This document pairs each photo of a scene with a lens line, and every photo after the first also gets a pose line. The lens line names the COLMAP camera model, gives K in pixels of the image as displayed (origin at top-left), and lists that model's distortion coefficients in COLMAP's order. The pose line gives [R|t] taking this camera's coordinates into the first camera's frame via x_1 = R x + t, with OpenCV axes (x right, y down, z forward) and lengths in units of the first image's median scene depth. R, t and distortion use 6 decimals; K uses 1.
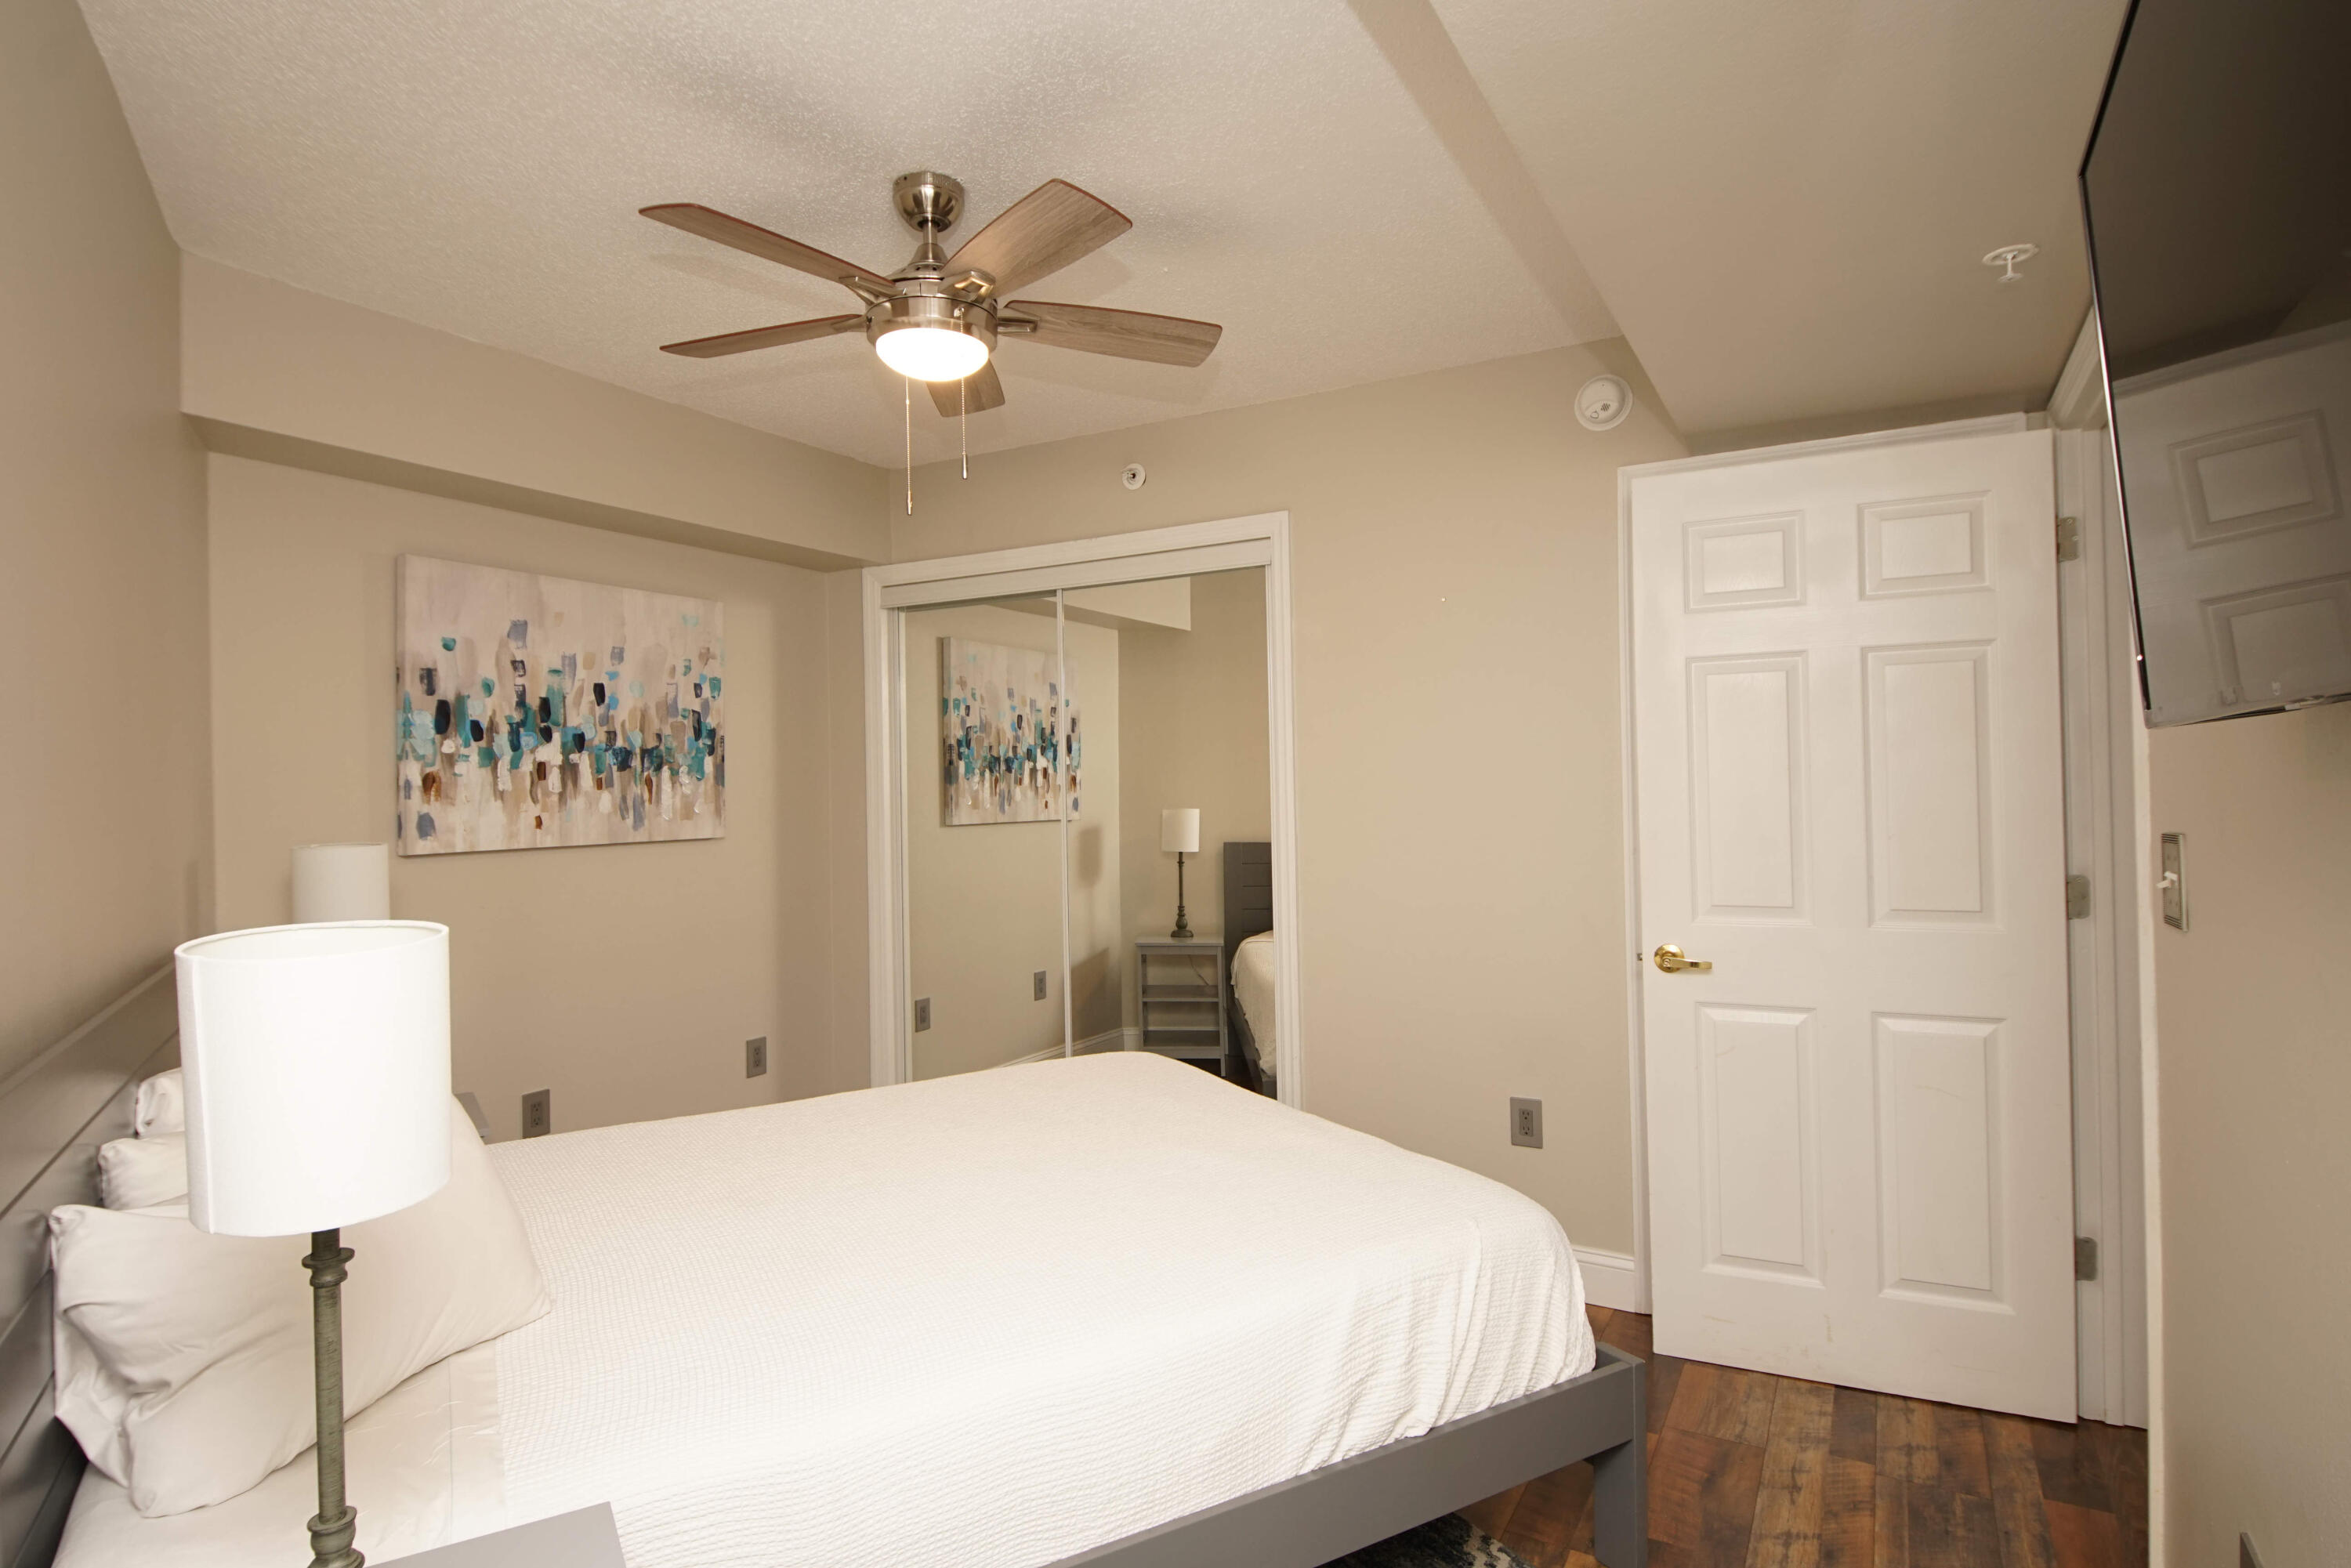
lens RADIAL K [[1273.1, 0, 1157.4], [0, 1273.1, 775.7], [0, 0, 1]] dist [0.030693, -0.032329]
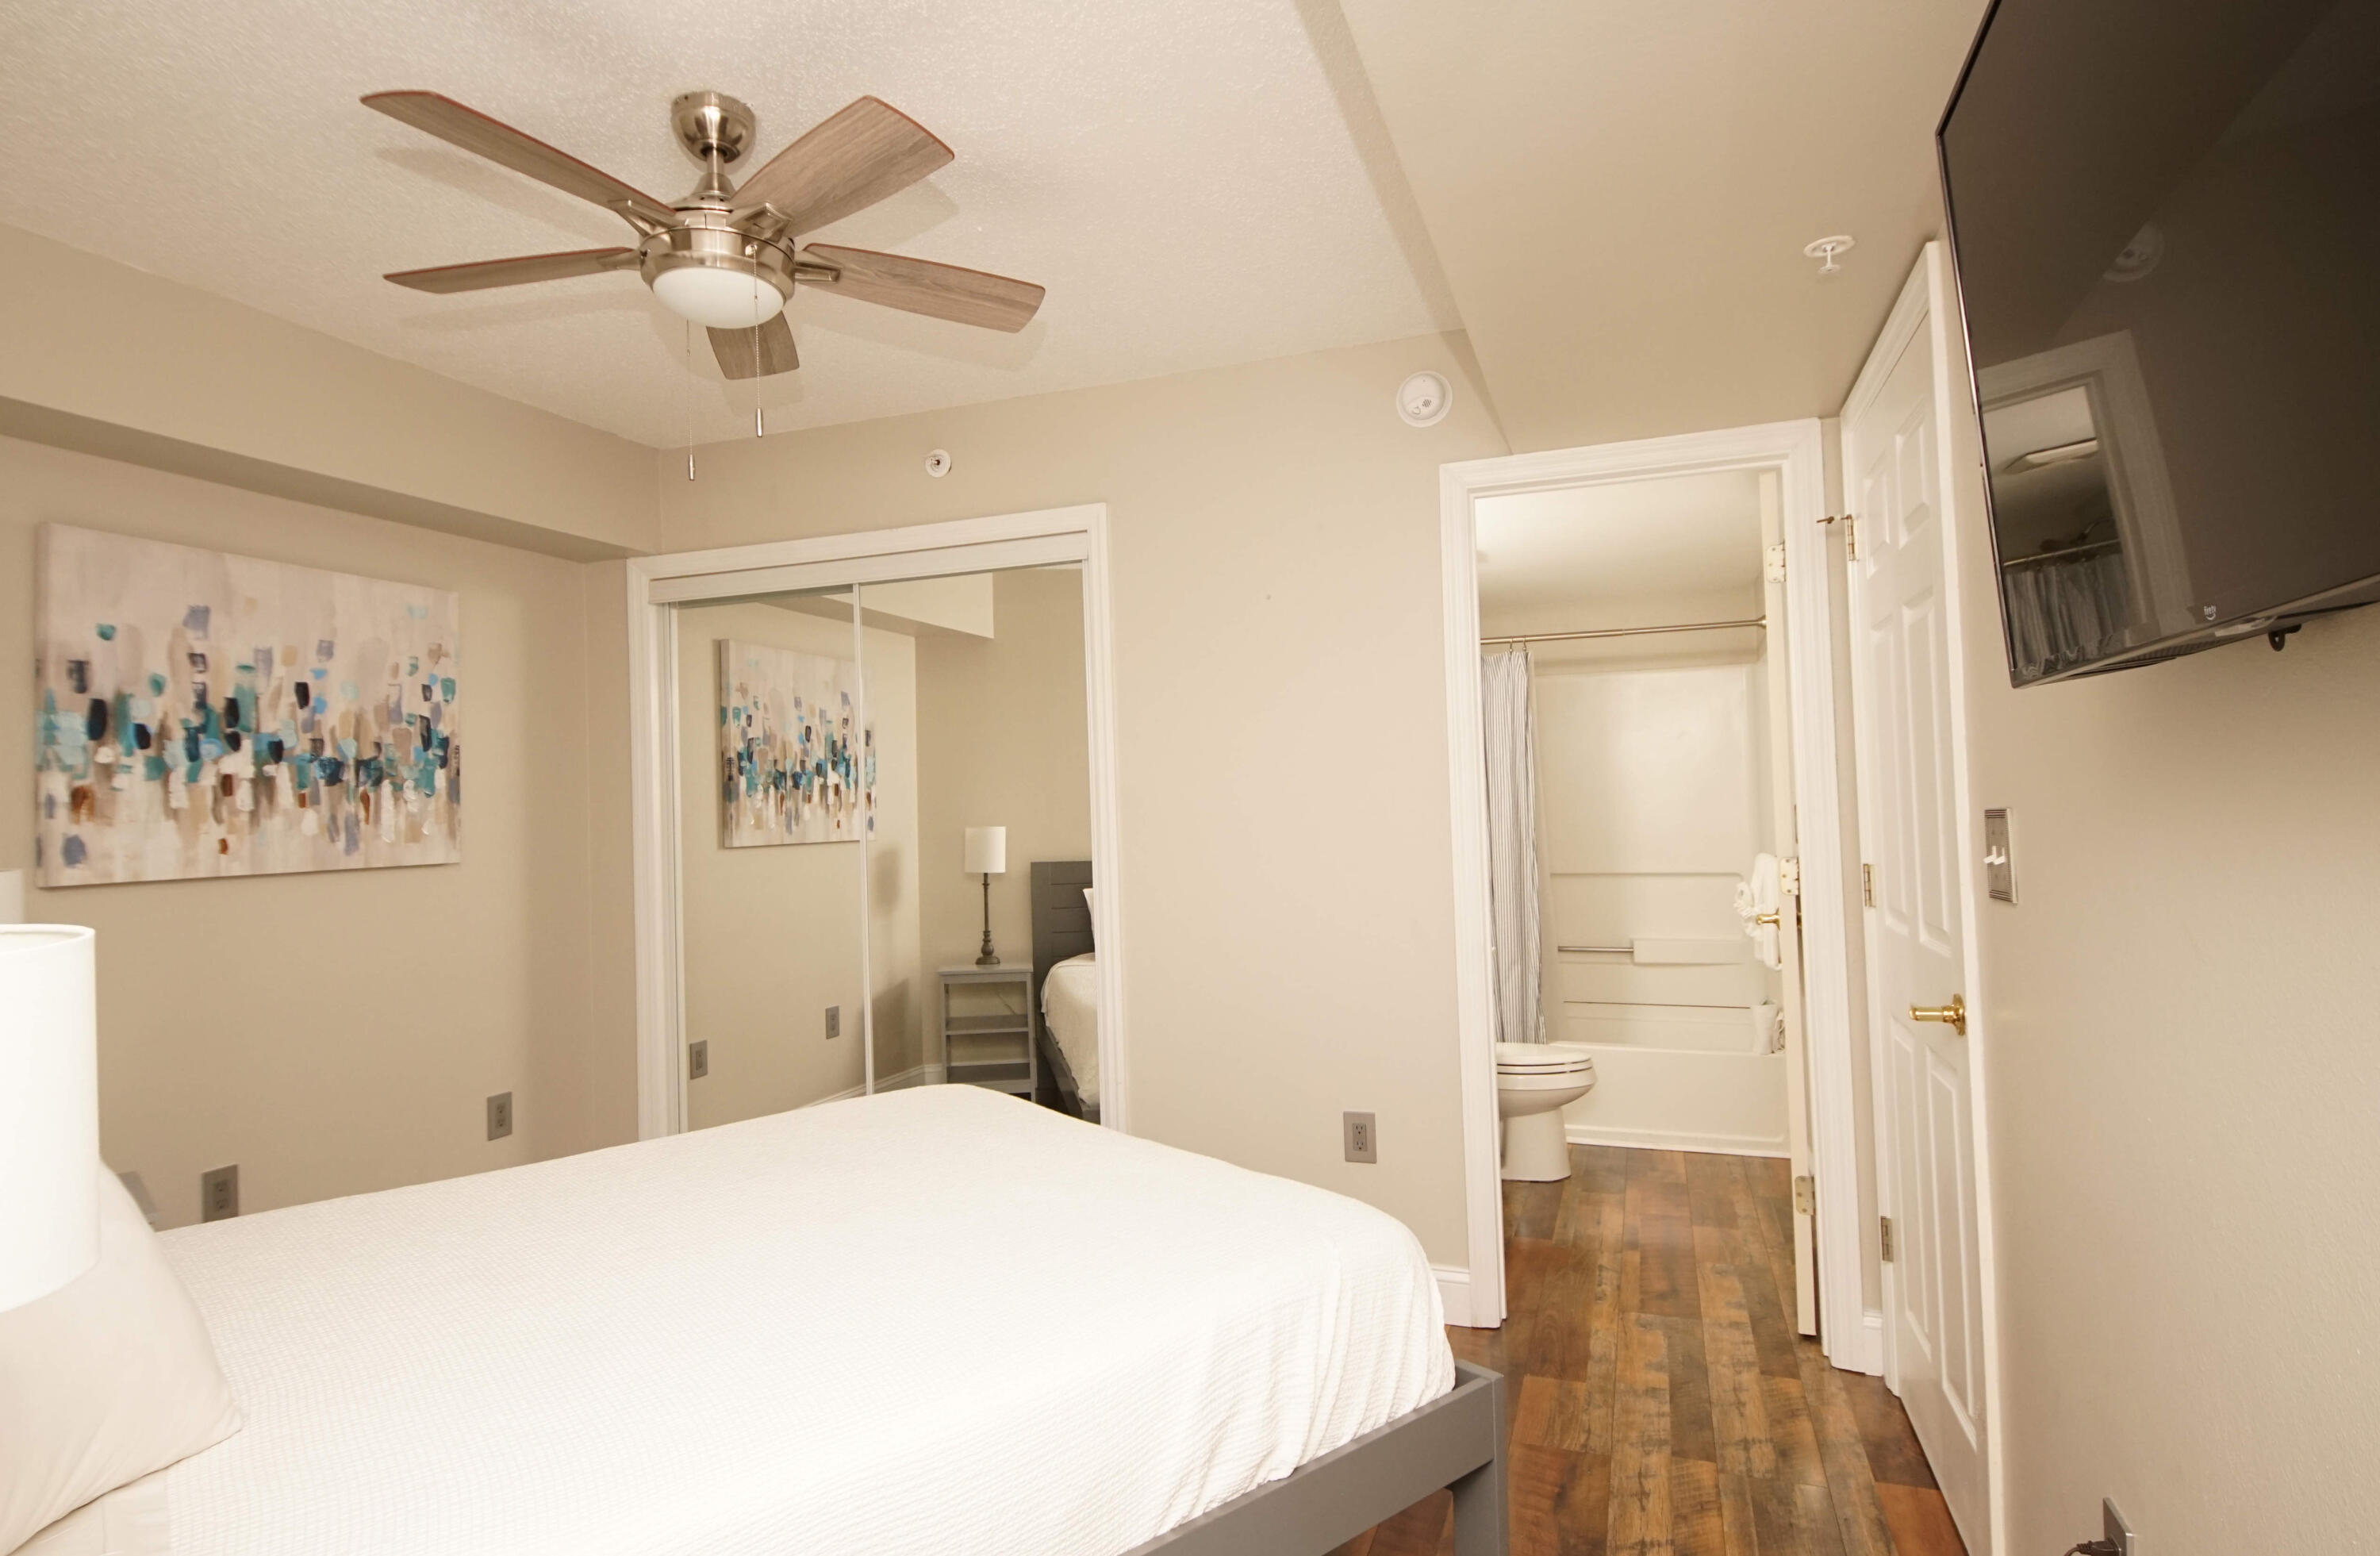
lens RADIAL K [[1317.9, 0, 1176.5], [0, 1317.9, 771.4], [0, 0, 1]] dist [0.031374, -0.032542]
pose [[0.985119, -0.008601, 0.171656, -0.016273], [0.012608, 0.999673, -0.022267, 0.014752], [-0.171409, 0.024100, 0.984905, 0.033183]]
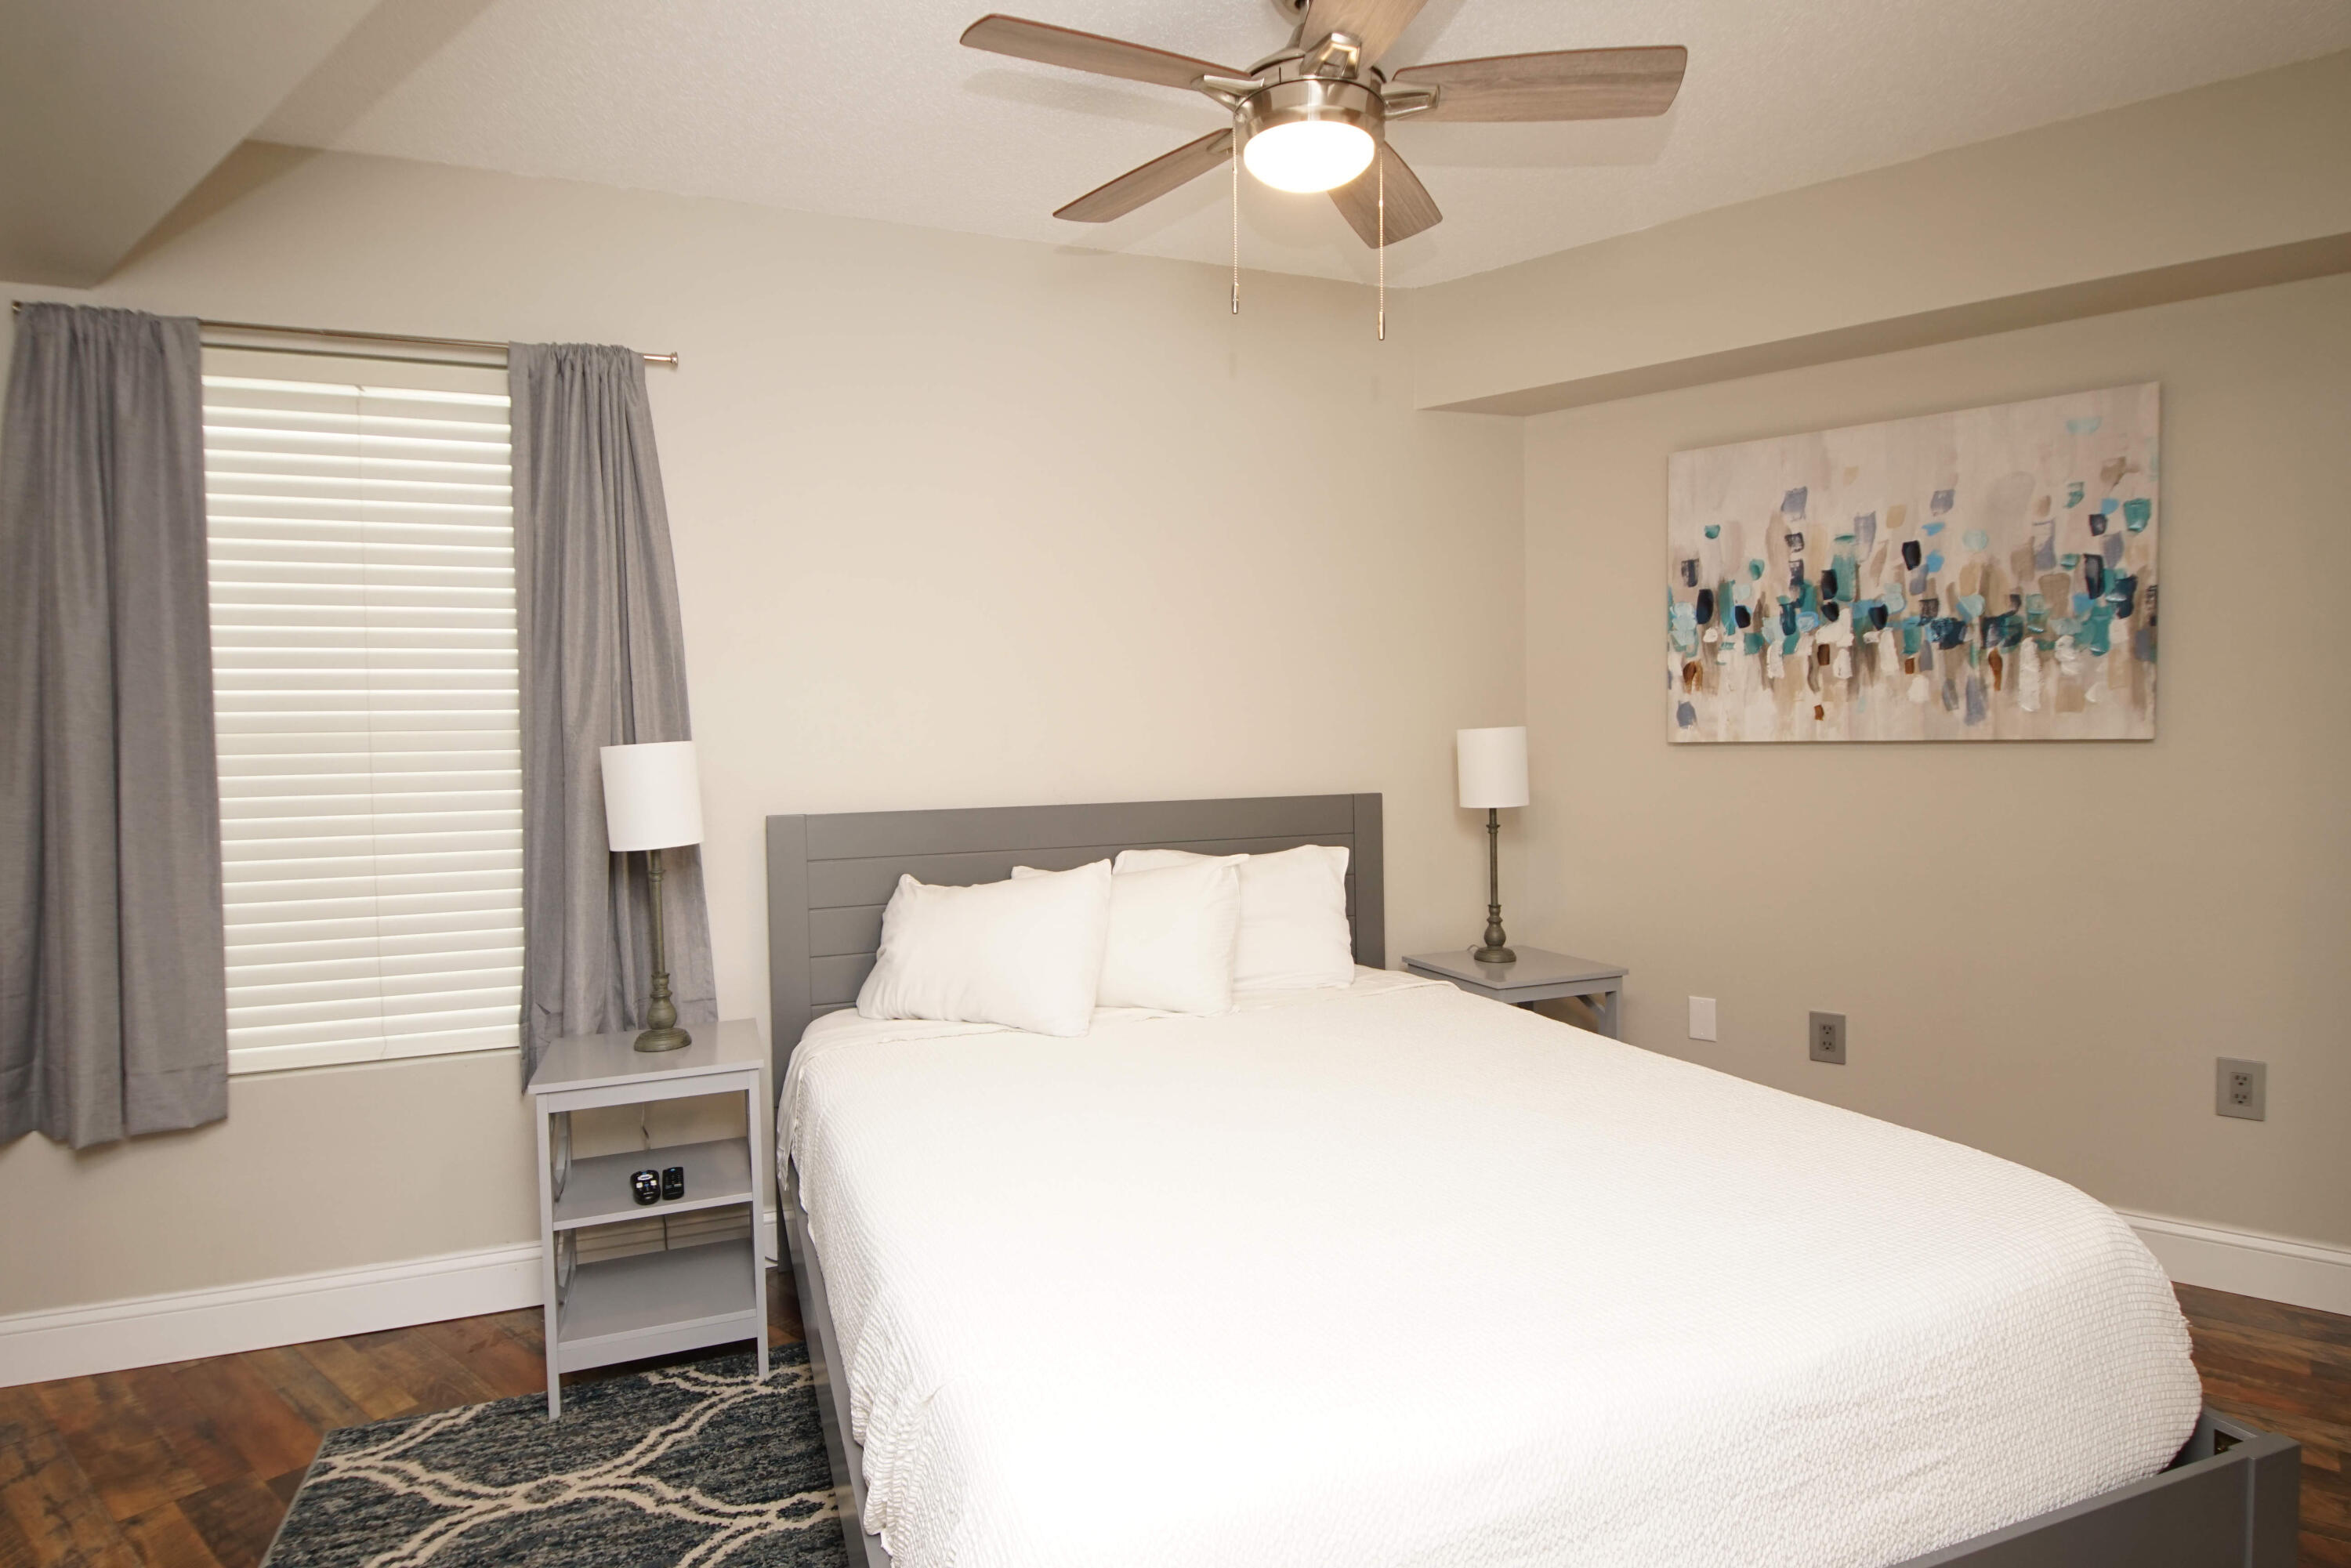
lens RADIAL K [[1273.1, 0, 1221.7], [0, 1273.1, 781.5], [0, 0, 1]] dist [0.030693, -0.032329]
pose [[-0.157077, 0.053834, -0.986118, 0.467459], [0.023254, 0.998438, 0.050802, 0.029683], [0.987313, -0.014952, -0.158084, 0.738170]]
